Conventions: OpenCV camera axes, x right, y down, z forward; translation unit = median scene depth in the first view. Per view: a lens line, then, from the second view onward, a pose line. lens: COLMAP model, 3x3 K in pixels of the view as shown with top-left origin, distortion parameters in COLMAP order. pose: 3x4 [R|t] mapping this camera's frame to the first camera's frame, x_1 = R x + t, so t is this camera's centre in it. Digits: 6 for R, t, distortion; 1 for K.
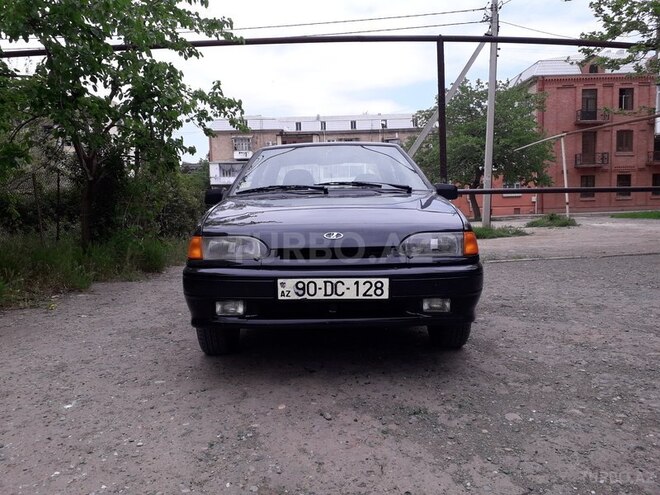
lens RADIAL K [[515.1, 0, 330.0], [0, 515.1, 247.5], [0, 0, 1]] dist [0.047077, -0.000621]
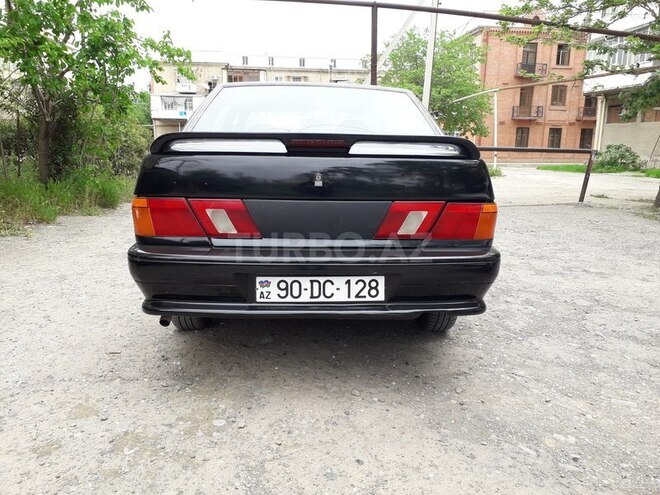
lens RADIAL K [[514.0, 0, 345.9], [0, 514.0, 250.4], [0, 0, 1]] dist [-0.001809, 0.000002]
pose [[0.990552, 0.017783, 0.135983, 0.010953], [-0.033915, 0.992523, 0.117248, -0.007003], [-0.132881, -0.120752, 0.983749, -0.131832]]
